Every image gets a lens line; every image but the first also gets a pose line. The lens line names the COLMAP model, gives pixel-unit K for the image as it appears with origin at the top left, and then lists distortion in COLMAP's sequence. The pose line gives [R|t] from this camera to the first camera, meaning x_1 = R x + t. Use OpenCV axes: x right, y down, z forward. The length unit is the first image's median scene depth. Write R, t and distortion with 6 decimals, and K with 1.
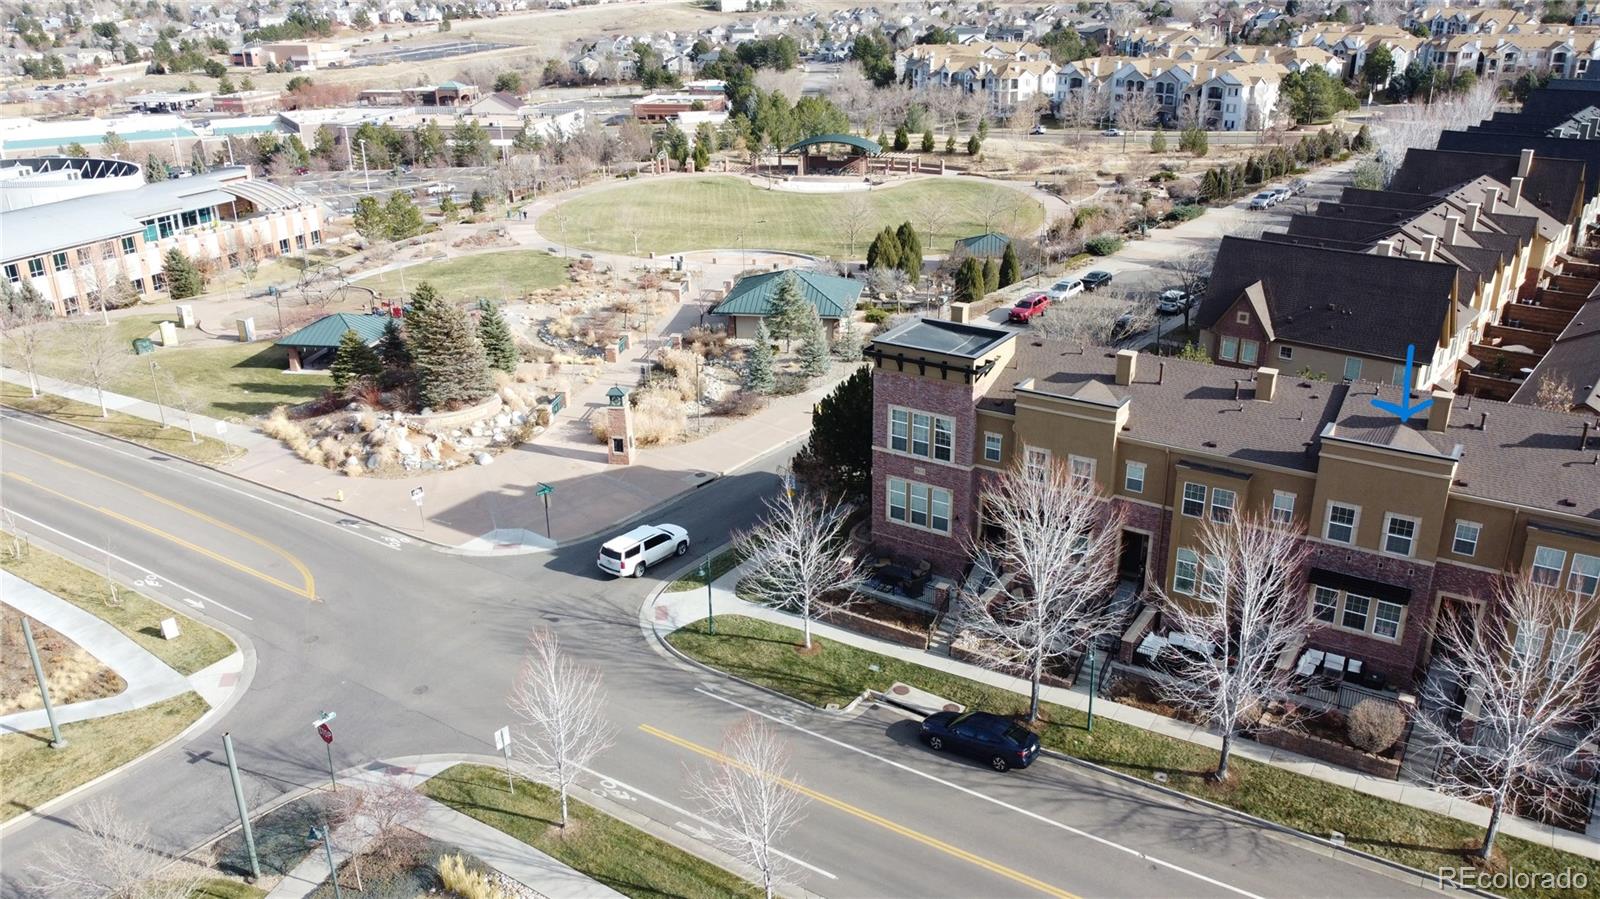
lens RADIAL K [[1194.4, 0, 804.0], [0, 1194.4, 442.1], [0, 0, 1]] dist [0.000464, -0.006962]
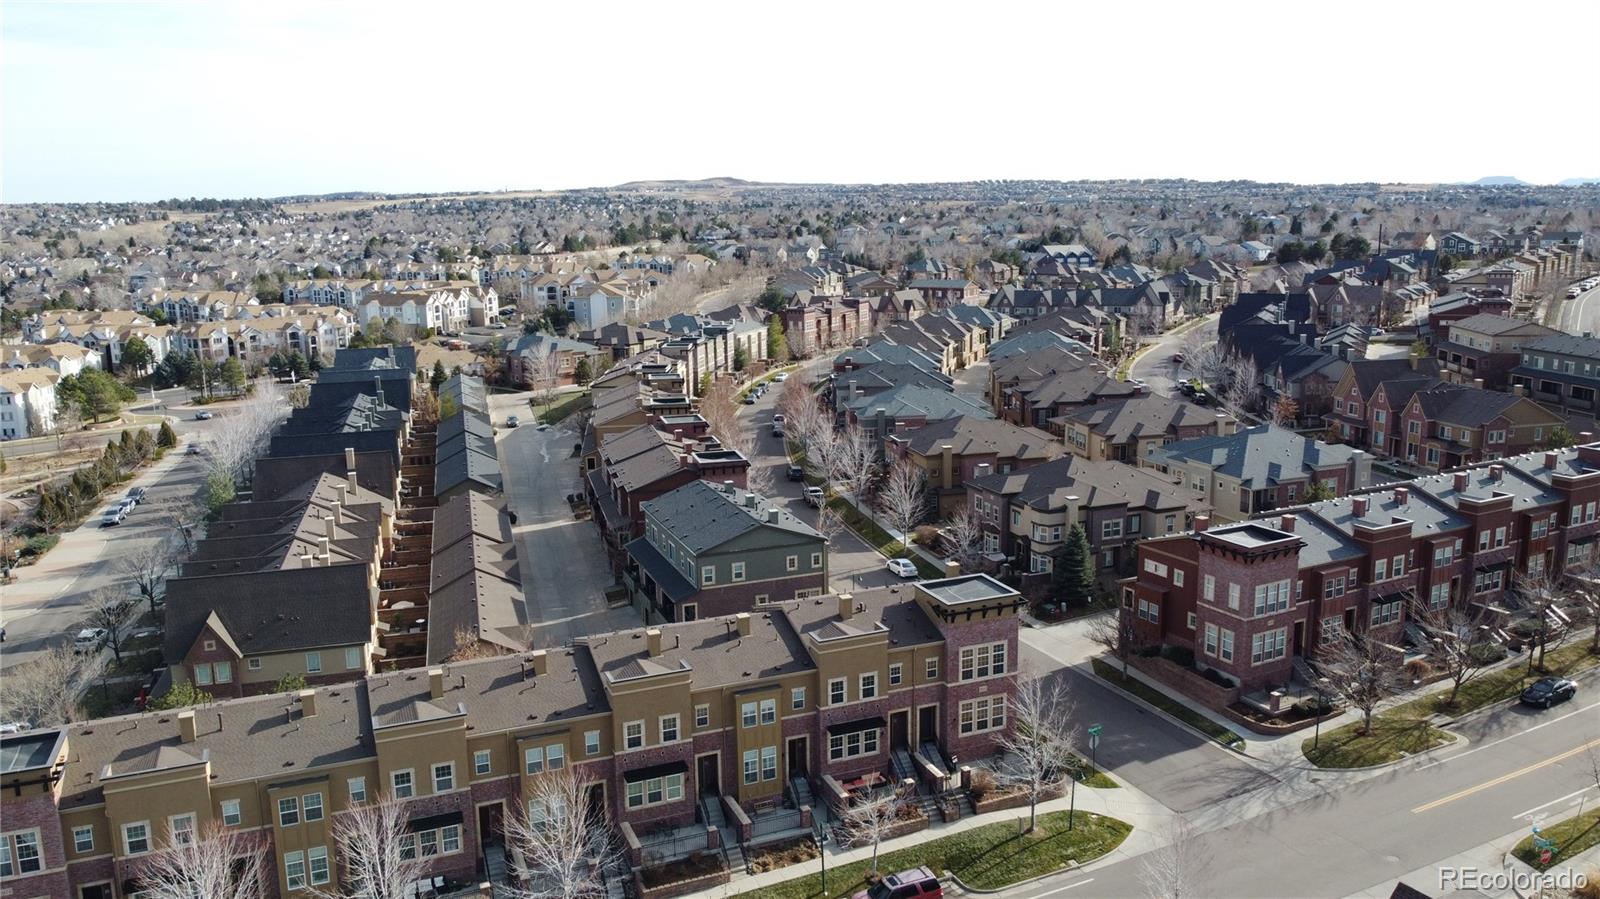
lens RADIAL K [[1236.0, 0, 803.6], [0, 1236.0, 450.1], [0, 0, 1]] dist [-0.006091, 0.003330]
pose [[0.560566, -0.157690, 0.812958, -0.209448], [0.305920, 0.951693, -0.026344, -0.065391], [-0.769532, 0.263468, 0.581727, -0.151274]]
